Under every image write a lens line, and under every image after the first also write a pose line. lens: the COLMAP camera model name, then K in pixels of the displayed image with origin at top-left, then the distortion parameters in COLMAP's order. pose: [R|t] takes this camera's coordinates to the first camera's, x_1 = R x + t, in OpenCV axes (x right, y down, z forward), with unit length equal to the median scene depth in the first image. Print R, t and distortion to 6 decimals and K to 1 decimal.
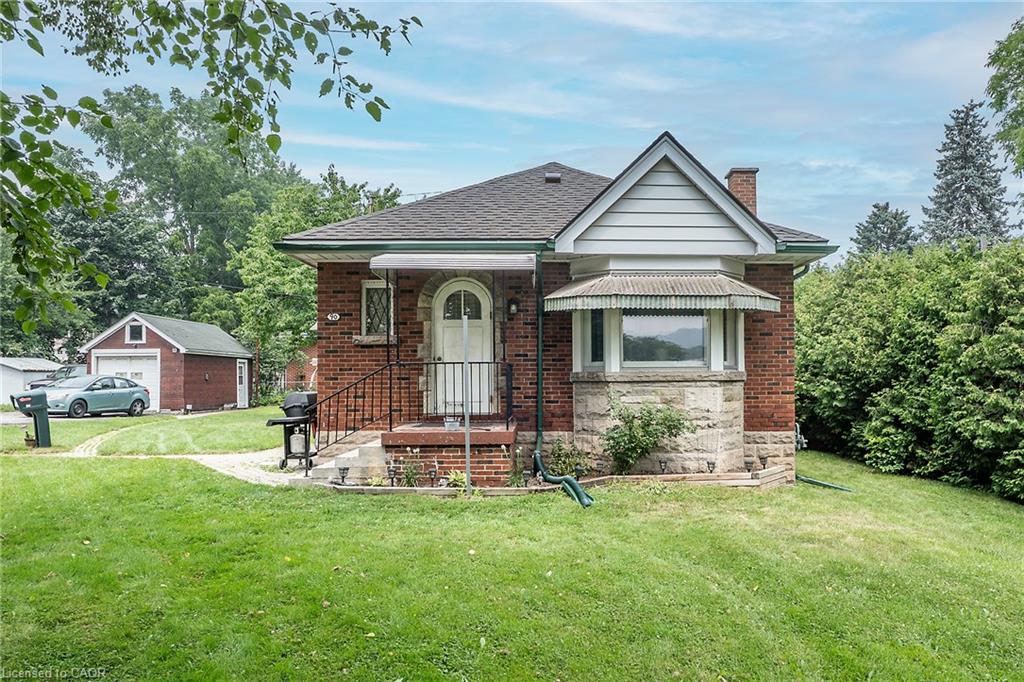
lens RADIAL K [[695.4, 0, 512.0], [0, 695.4, 341.0], [0, 0, 1]] dist [-0.046434, -0.001202]
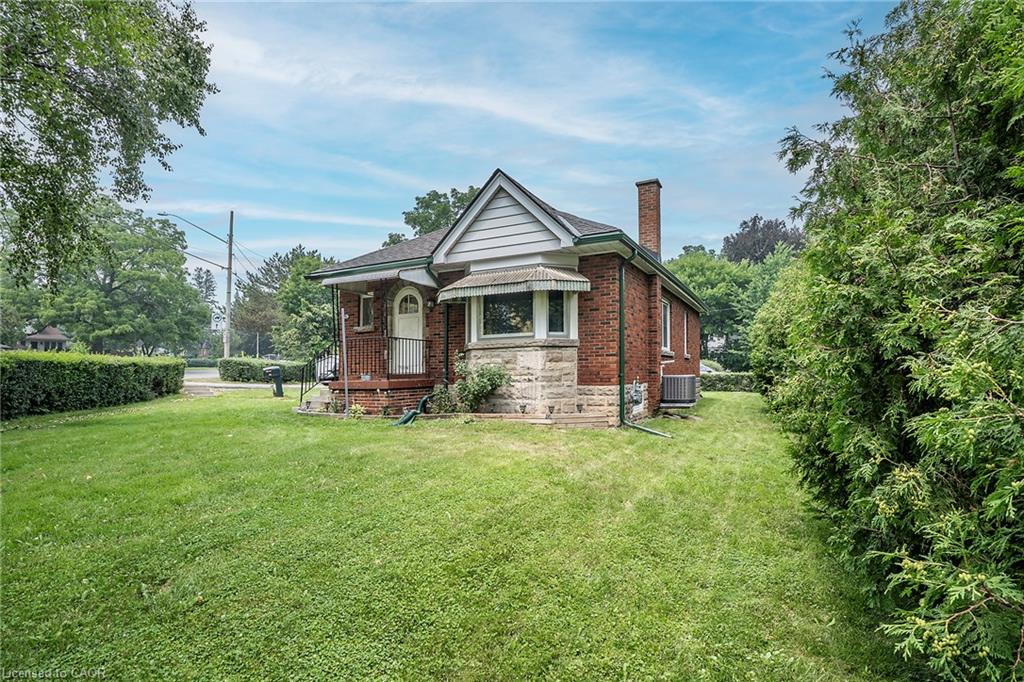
lens RADIAL K [[496.1, 0, 512.0], [0, 496.1, 341.0], [0, 0, 1]] dist [-0.043779, -0.000075]
pose [[0.888604, -0.038330, -0.457071, 0.681405], [0.034923, 0.999263, -0.015903, 0.060429], [0.457344, -0.001831, 0.889288, 0.124554]]
